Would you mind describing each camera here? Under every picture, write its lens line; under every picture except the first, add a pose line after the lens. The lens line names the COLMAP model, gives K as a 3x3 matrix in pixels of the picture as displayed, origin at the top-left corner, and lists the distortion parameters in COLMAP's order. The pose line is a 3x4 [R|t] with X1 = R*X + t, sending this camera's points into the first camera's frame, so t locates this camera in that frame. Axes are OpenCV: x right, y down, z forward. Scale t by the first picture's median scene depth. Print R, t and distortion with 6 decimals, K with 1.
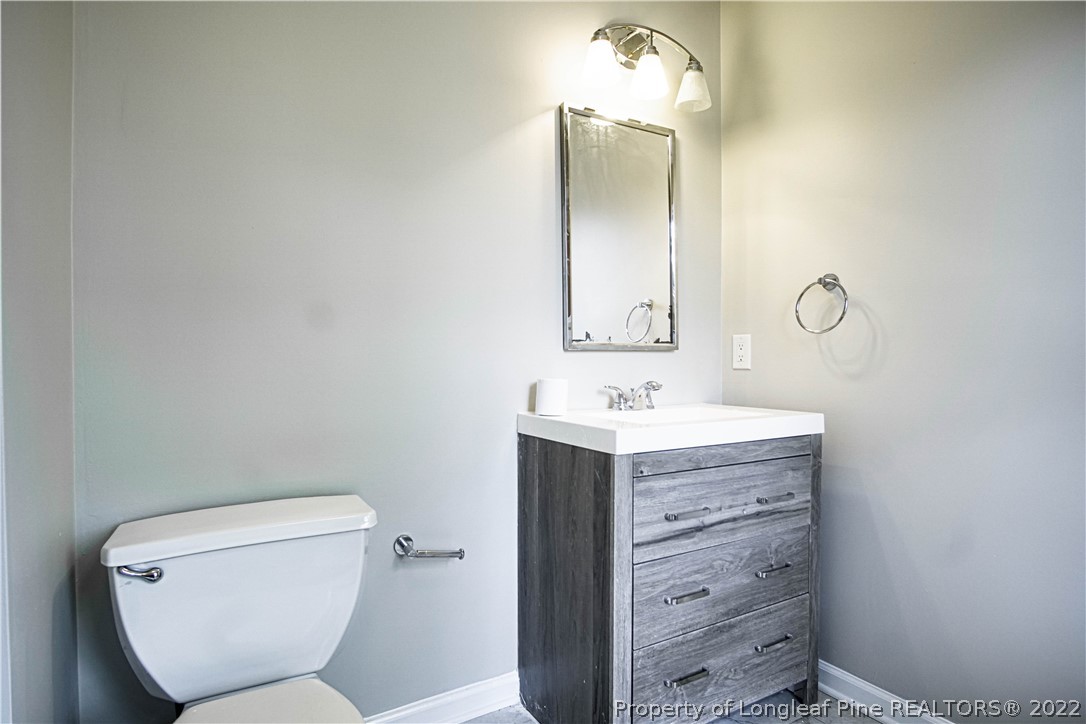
lens RADIAL K [[581.2, 0, 541.4], [0, 581.2, 365.6], [0, 0, 1]] dist [-0.035660, 0.009252]
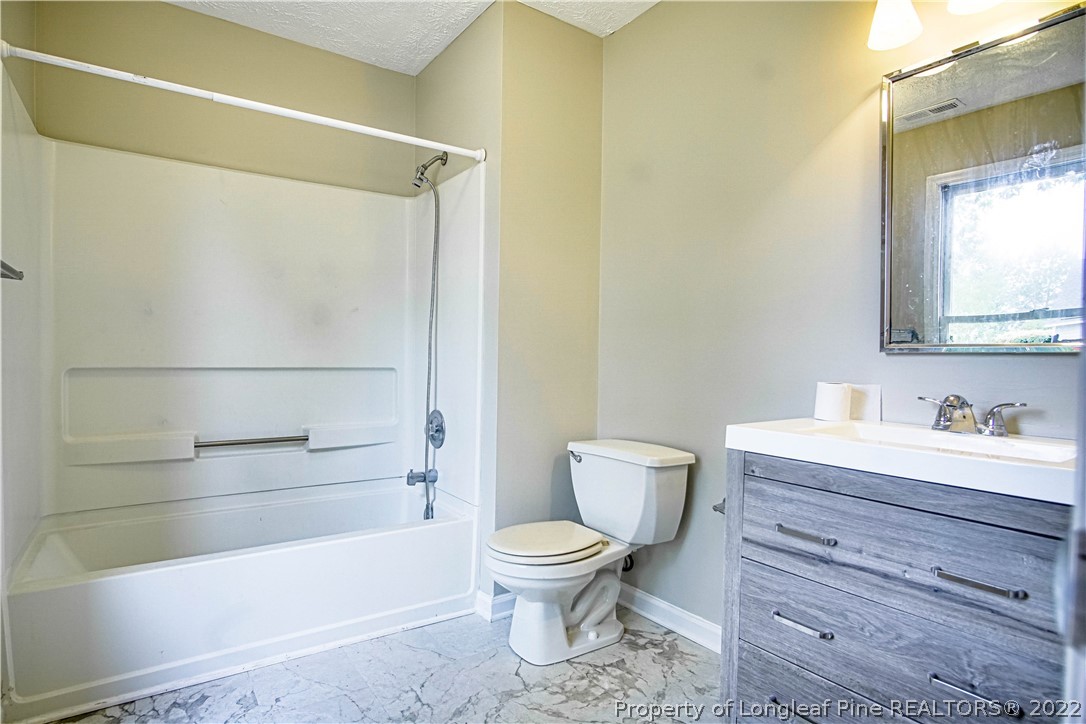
lens RADIAL K [[581.2, 0, 541.4], [0, 581.2, 365.6], [0, 0, 1]] dist [-0.035660, 0.009252]
pose [[0.082586, 0.020120, -0.996381, 1.084890], [-0.026610, 0.999484, 0.017977, -0.011565], [0.996229, 0.025029, 0.083079, 0.501791]]
